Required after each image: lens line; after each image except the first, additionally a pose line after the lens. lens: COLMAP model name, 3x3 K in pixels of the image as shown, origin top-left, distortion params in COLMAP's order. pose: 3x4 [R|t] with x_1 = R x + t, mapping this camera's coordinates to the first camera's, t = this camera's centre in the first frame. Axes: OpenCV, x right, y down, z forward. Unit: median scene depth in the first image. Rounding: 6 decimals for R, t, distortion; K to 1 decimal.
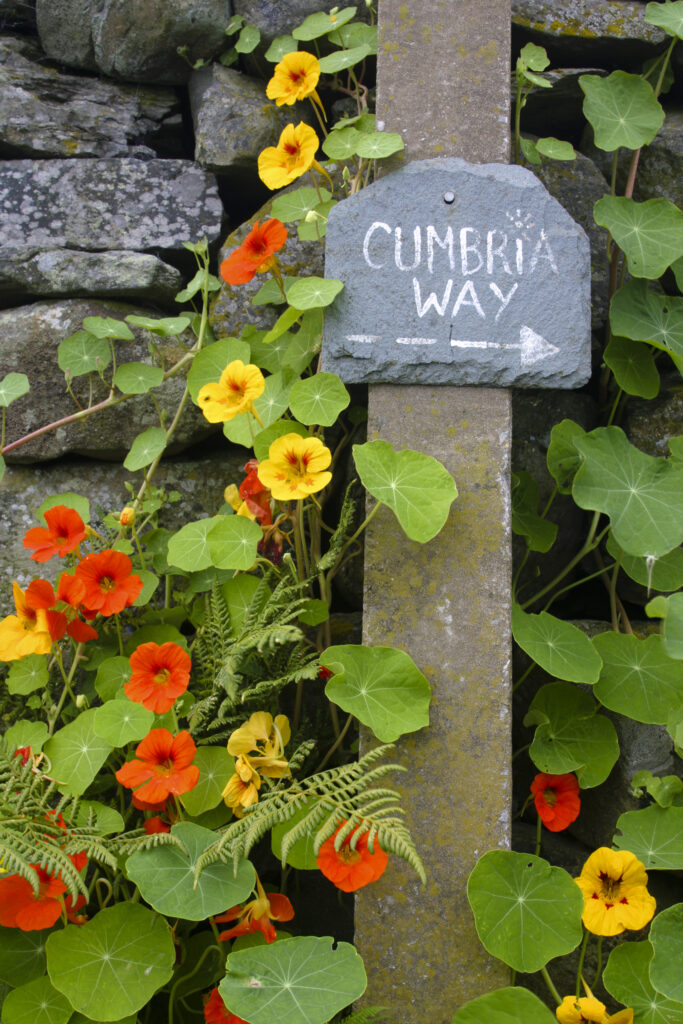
lens RADIAL K [[1579.9, 0, 341.5], [0, 1579.9, 512.0], [0, 0, 1]] dist [-0.011281, -0.017140]
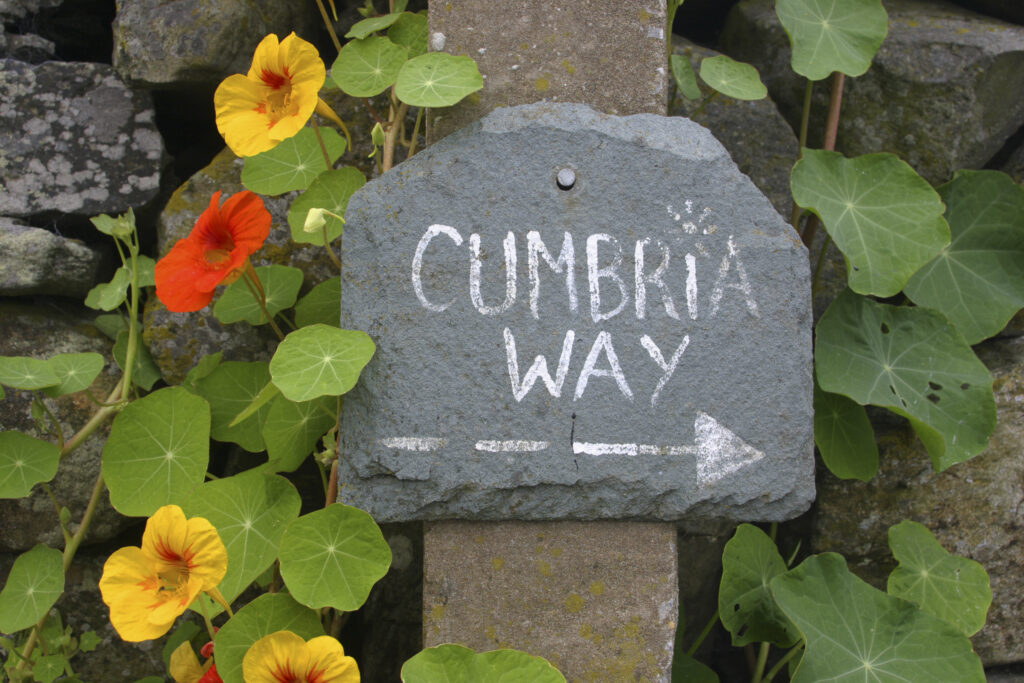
lens RADIAL K [[1387.5, 0, 512.0], [0, 1387.5, 341.5], [0, 0, 1]] dist [-0.043790, 0.011279]
pose [[0.991211, -0.015620, 0.131364, -0.015142], [0.007133, 0.997871, 0.064834, -0.174237], [-0.132097, -0.063327, 0.989212, 0.520440]]
